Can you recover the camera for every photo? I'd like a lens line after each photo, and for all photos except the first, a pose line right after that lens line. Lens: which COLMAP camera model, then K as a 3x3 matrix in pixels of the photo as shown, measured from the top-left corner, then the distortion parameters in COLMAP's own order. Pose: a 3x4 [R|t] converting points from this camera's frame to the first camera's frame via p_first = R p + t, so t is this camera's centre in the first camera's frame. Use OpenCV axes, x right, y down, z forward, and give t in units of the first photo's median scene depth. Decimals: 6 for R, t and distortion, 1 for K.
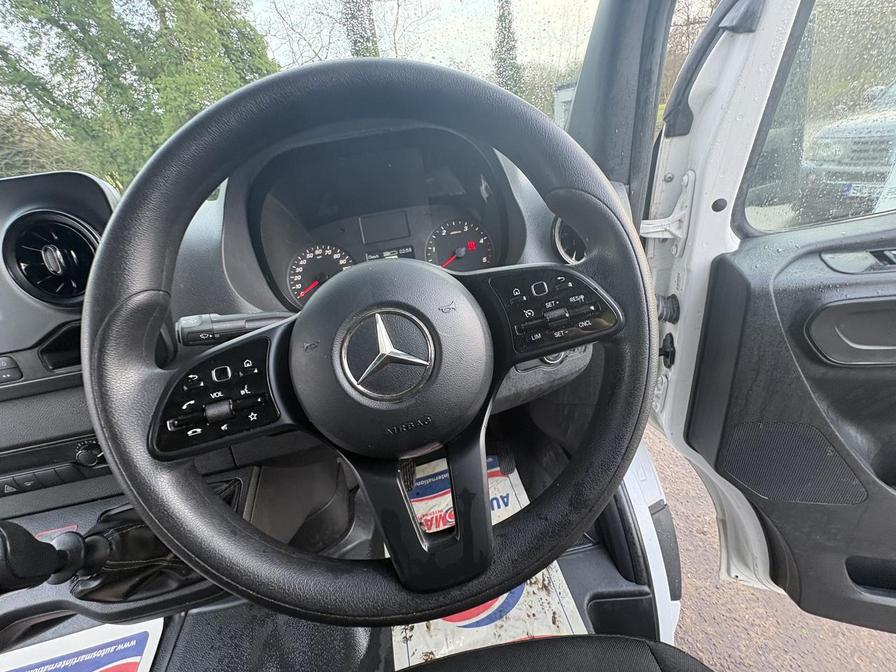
lens RADIAL K [[356.6, 0, 448.4], [0, 356.6, 336.6], [0, 0, 1]] dist [-0.001353, 0.000195]
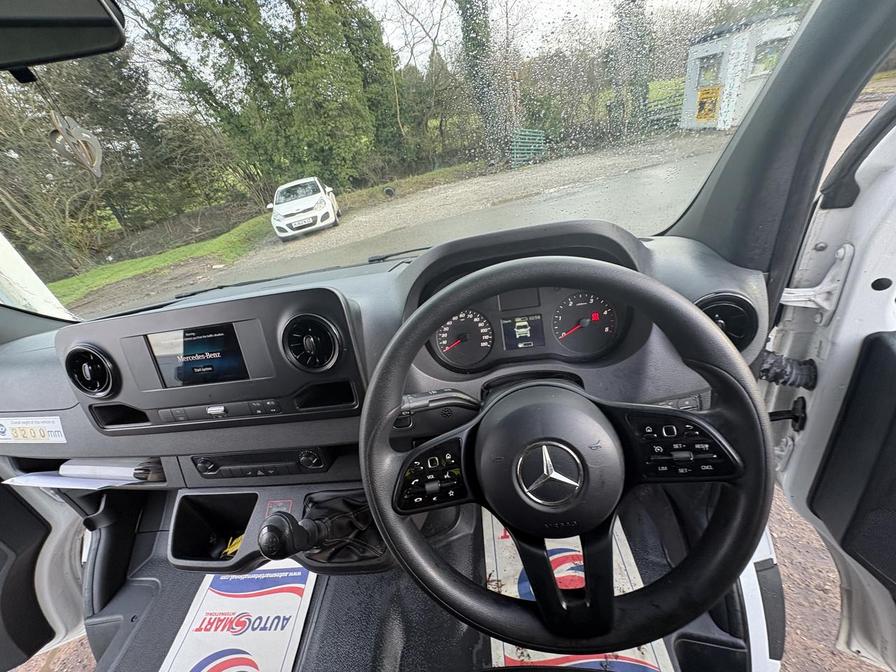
lens RADIAL K [[356.6, 0, 448.4], [0, 356.6, 336.6], [0, 0, 1]] dist [-0.001353, 0.000195]
pose [[0.967992, 0.079891, -0.237925, -0.078941], [-0.065954, 0.995639, 0.065985, -0.169501], [0.242159, -0.048180, 0.969040, -0.139688]]
